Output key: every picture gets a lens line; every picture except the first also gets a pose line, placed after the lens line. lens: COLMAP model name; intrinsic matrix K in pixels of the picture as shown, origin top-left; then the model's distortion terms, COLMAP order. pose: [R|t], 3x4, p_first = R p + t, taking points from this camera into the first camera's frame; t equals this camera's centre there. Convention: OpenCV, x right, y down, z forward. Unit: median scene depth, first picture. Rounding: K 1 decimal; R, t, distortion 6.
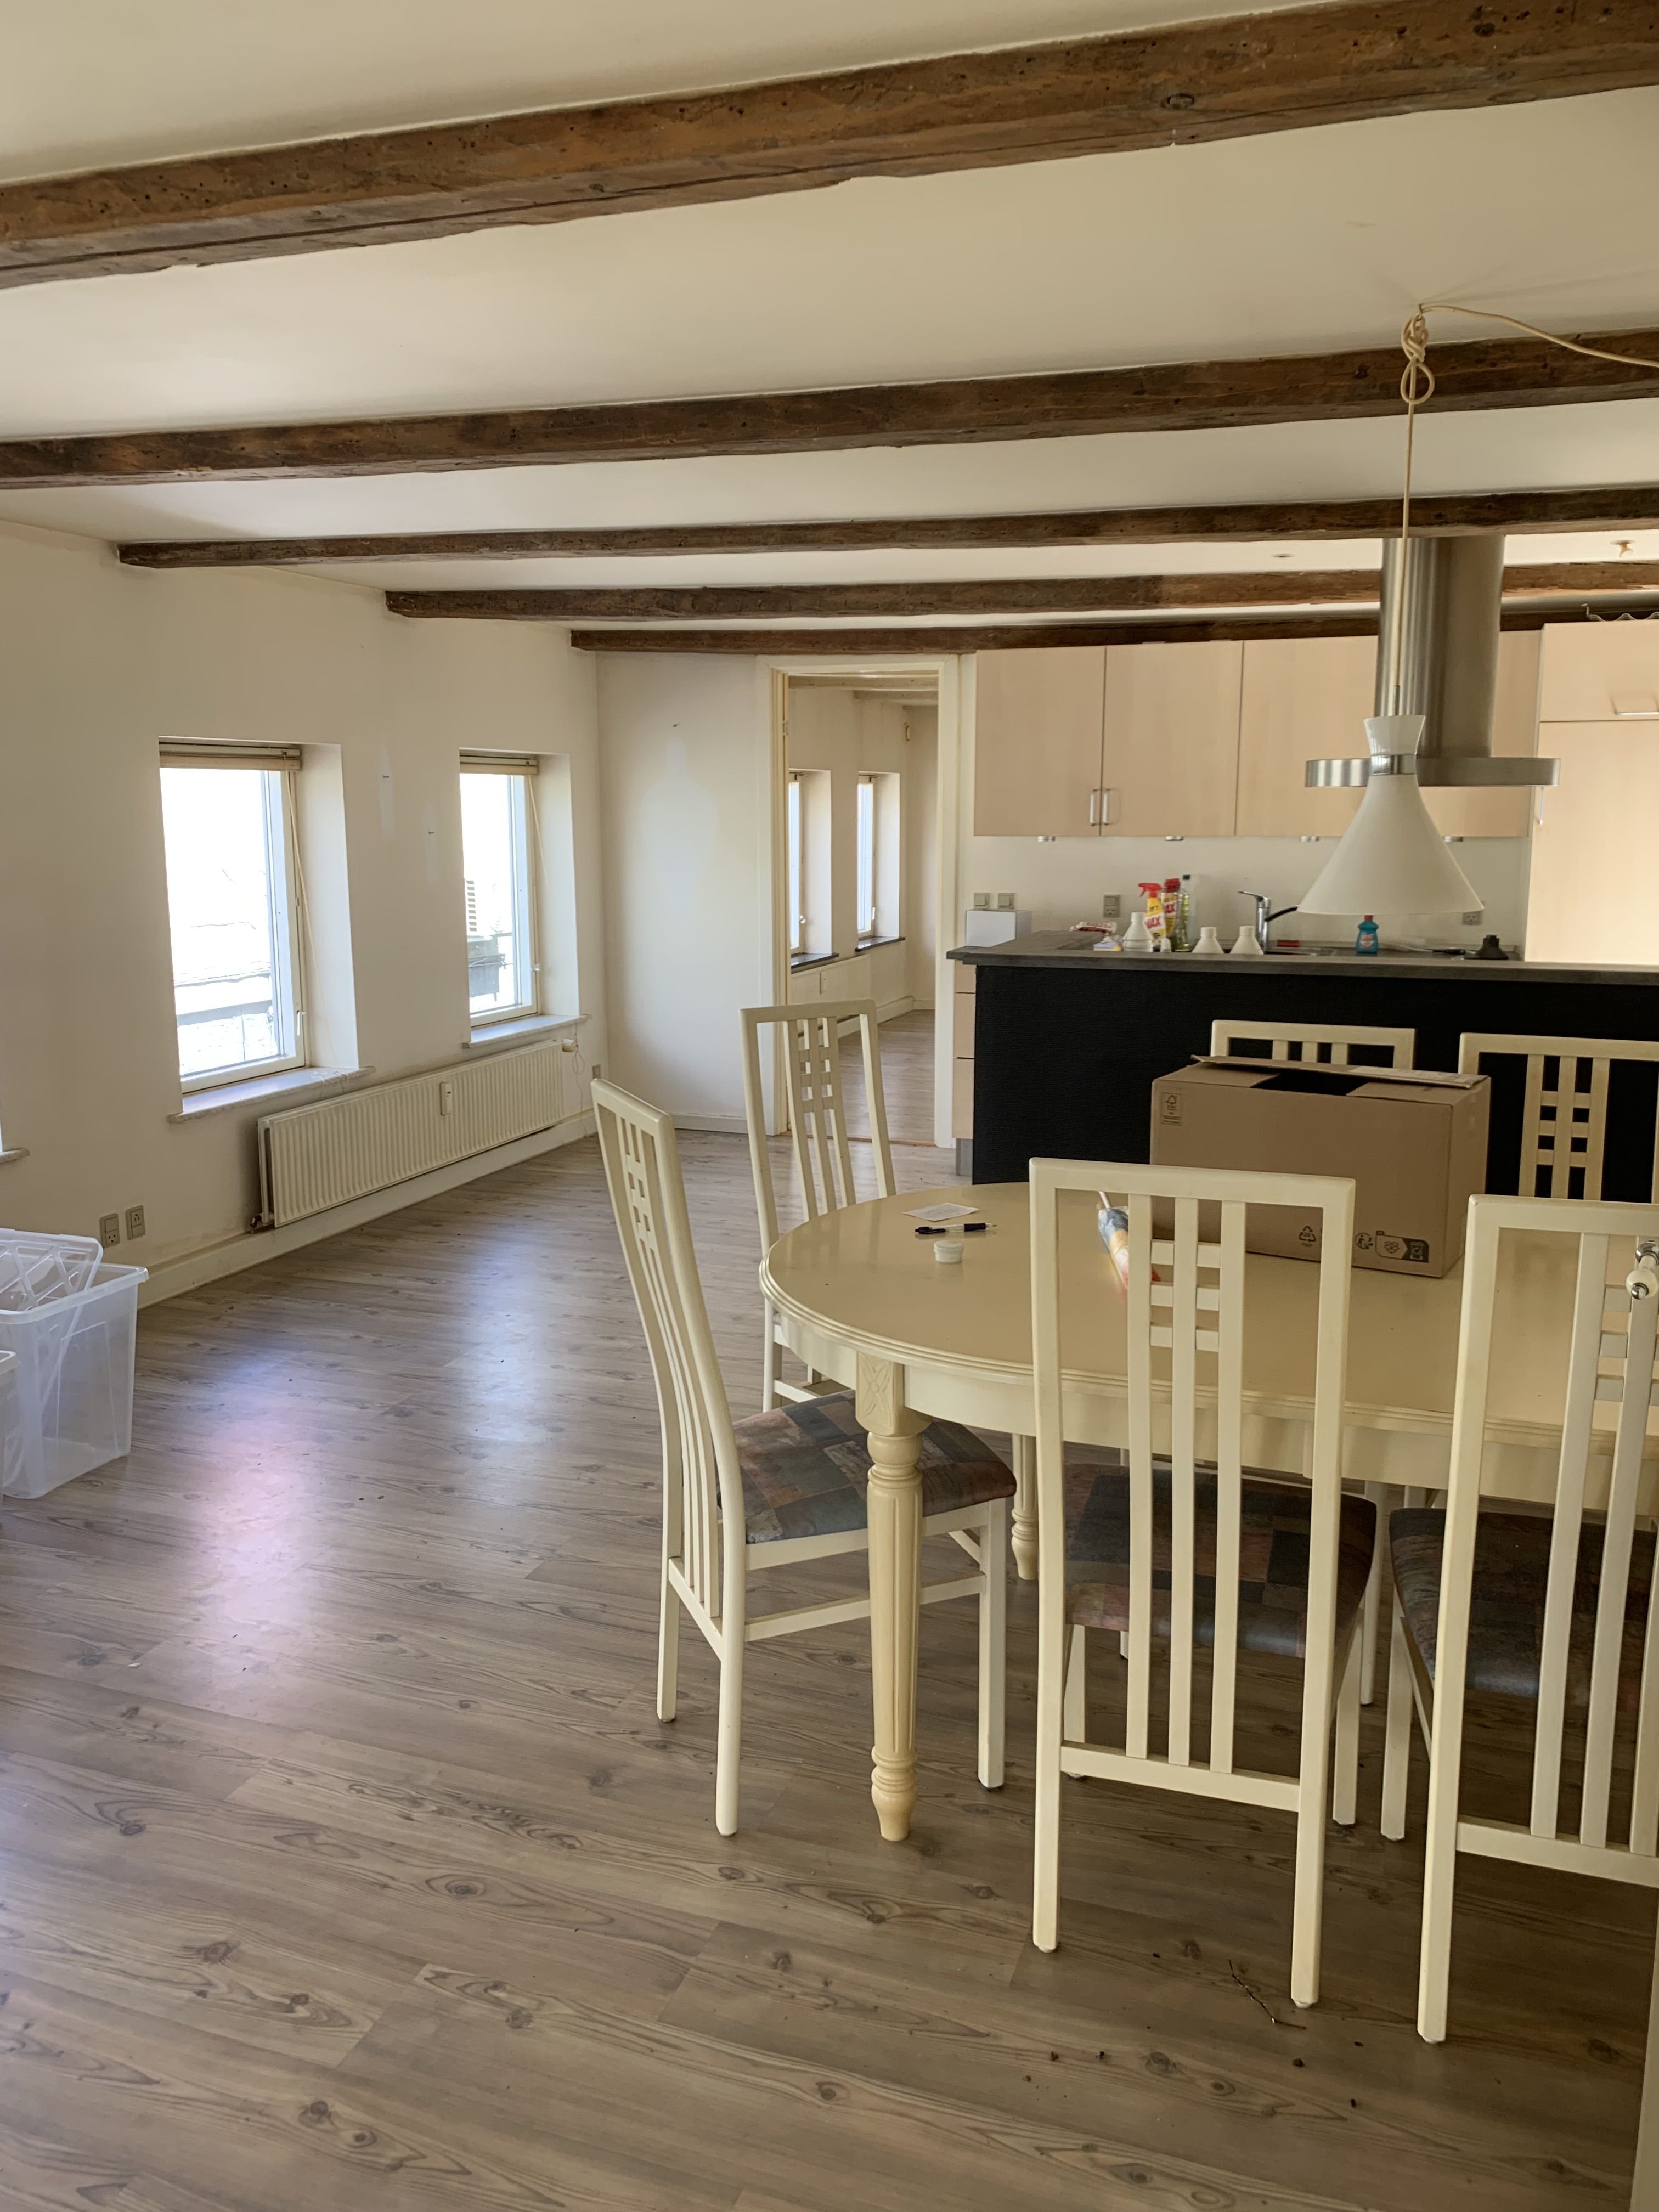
lens RADIAL K [[1694.3, 0, 828.0], [0, 1694.3, 1093.6], [0, 0, 1]] dist [0.002238, -0.010580]
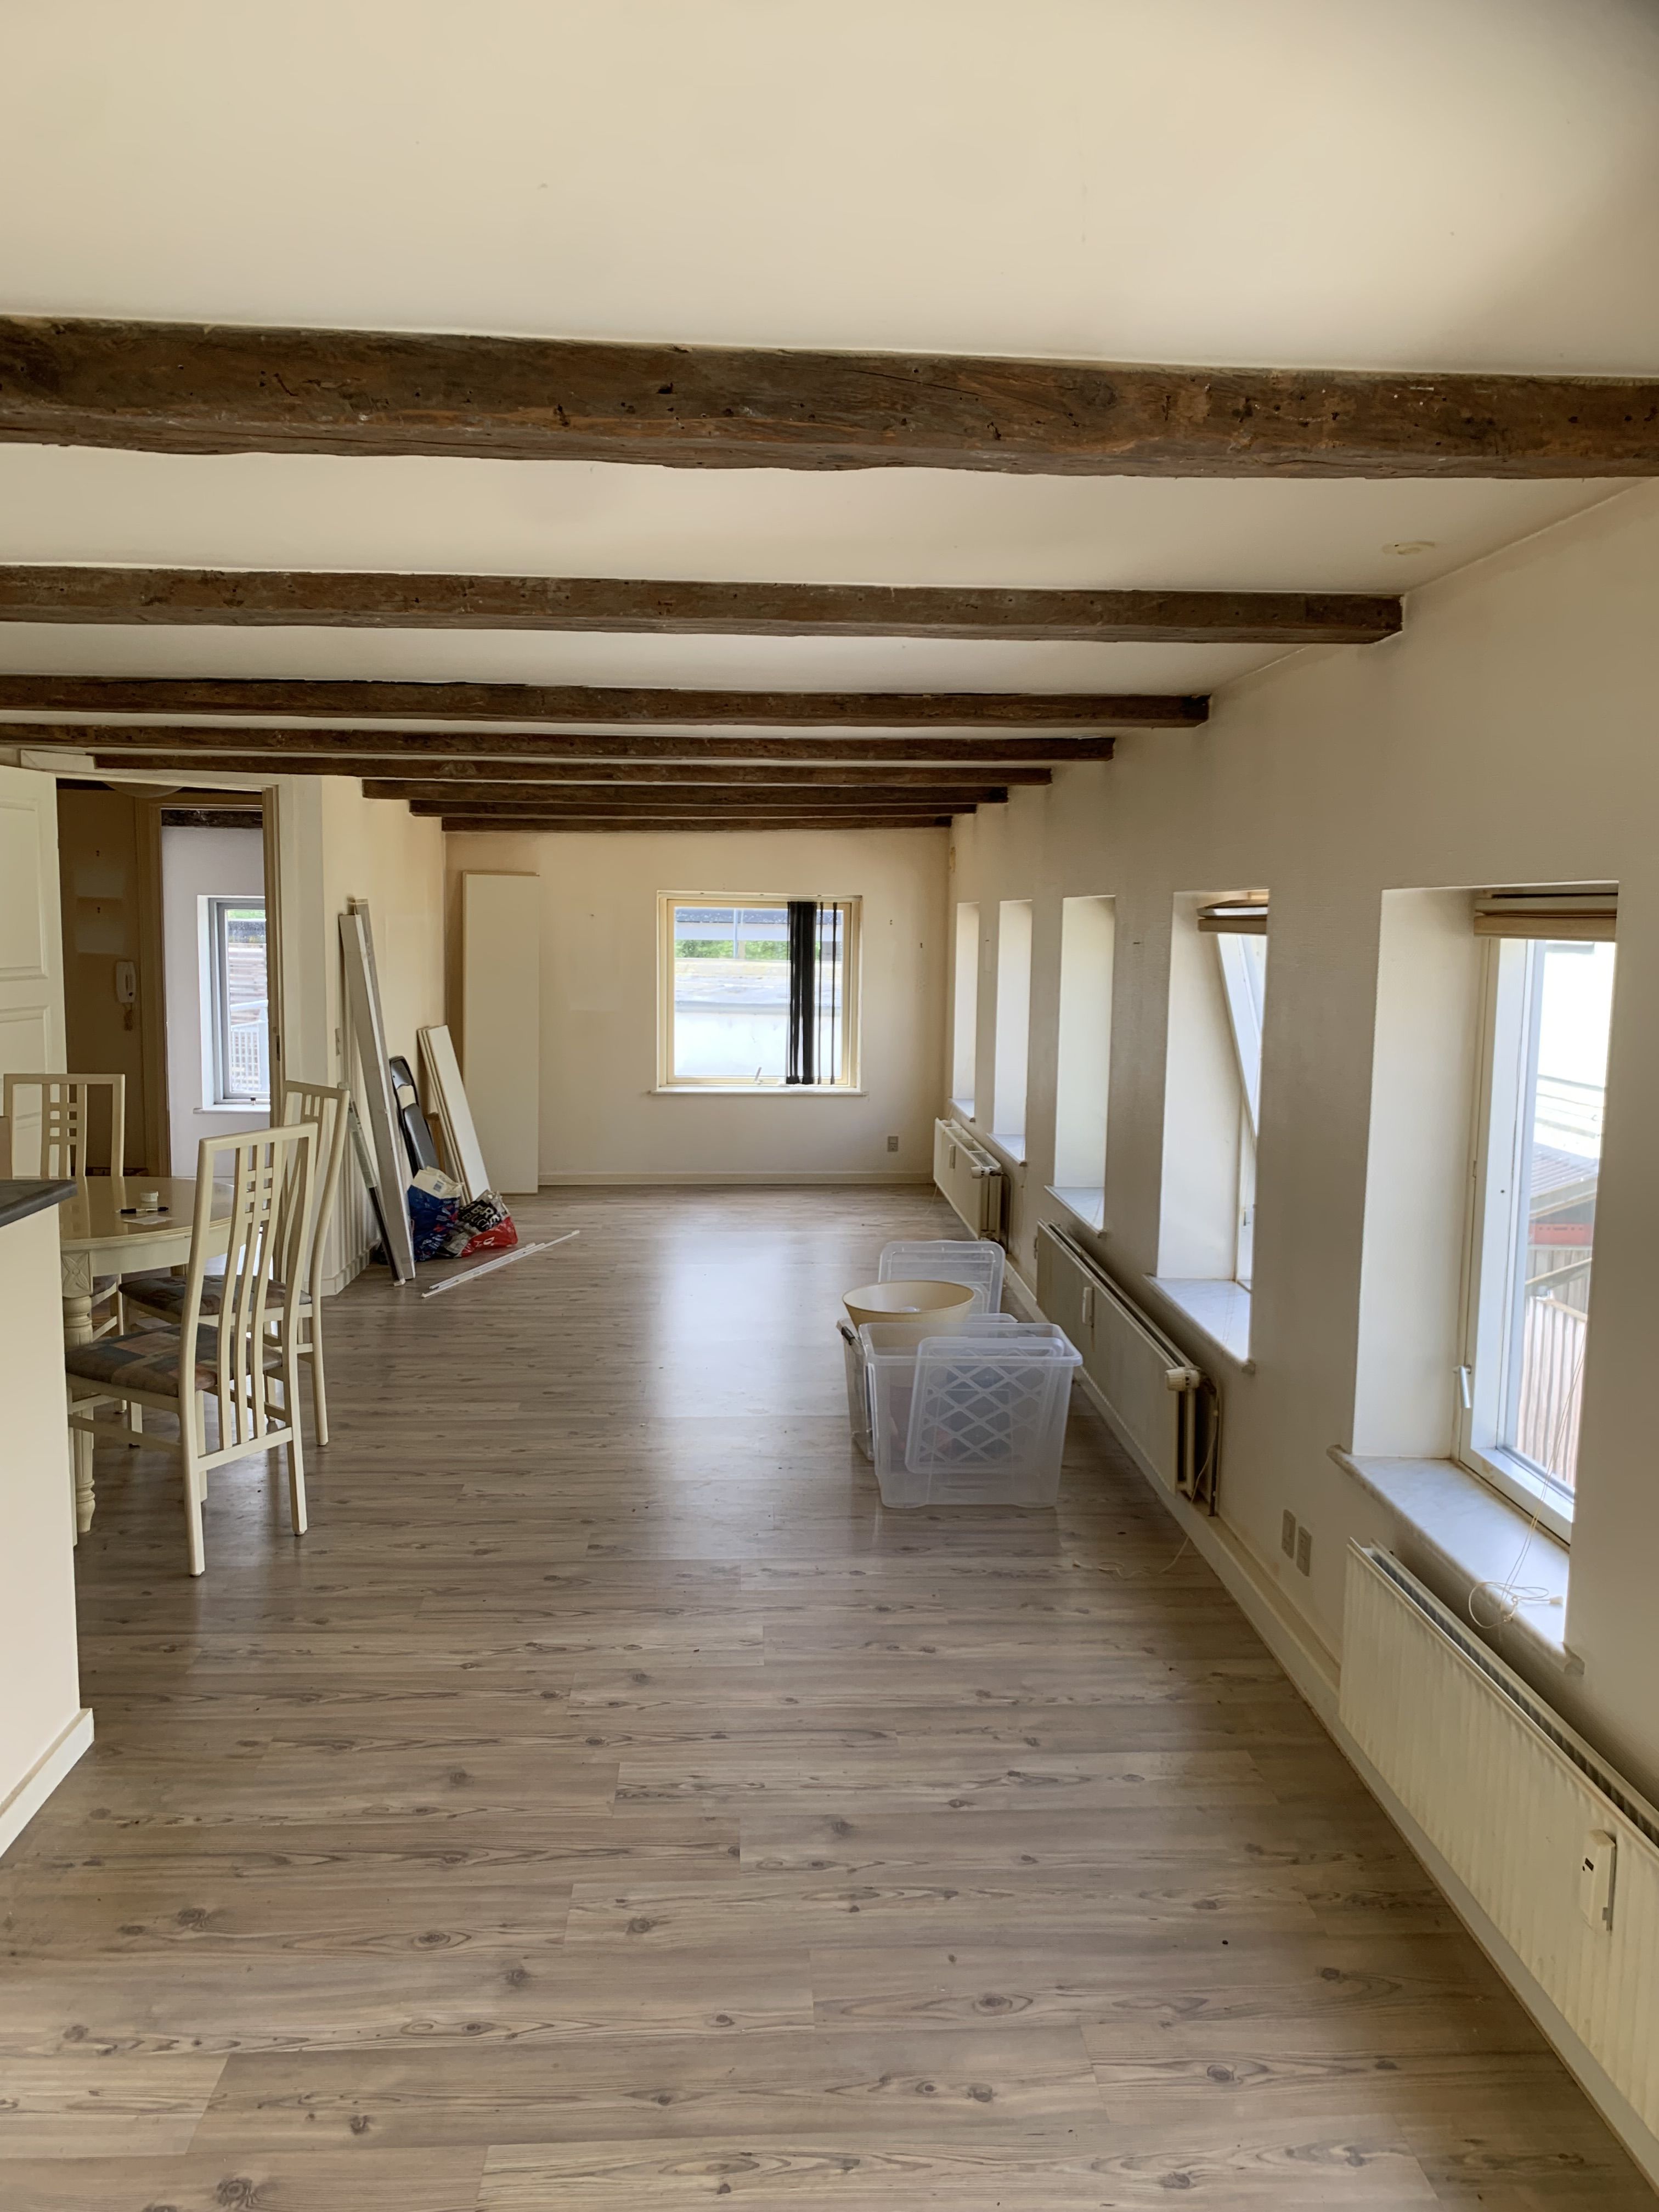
lens RADIAL K [[1699.0, 0, 829.5], [0, 1699.0, 1106.0], [0, 0, 1]] dist [-0.009084, 0.008398]
pose [[-0.919685, 0.027845, -0.391668, 0.108487], [-0.084839, 0.959830, 0.267450, -0.517026], [0.383381, 0.279198, -0.880379, 2.737099]]
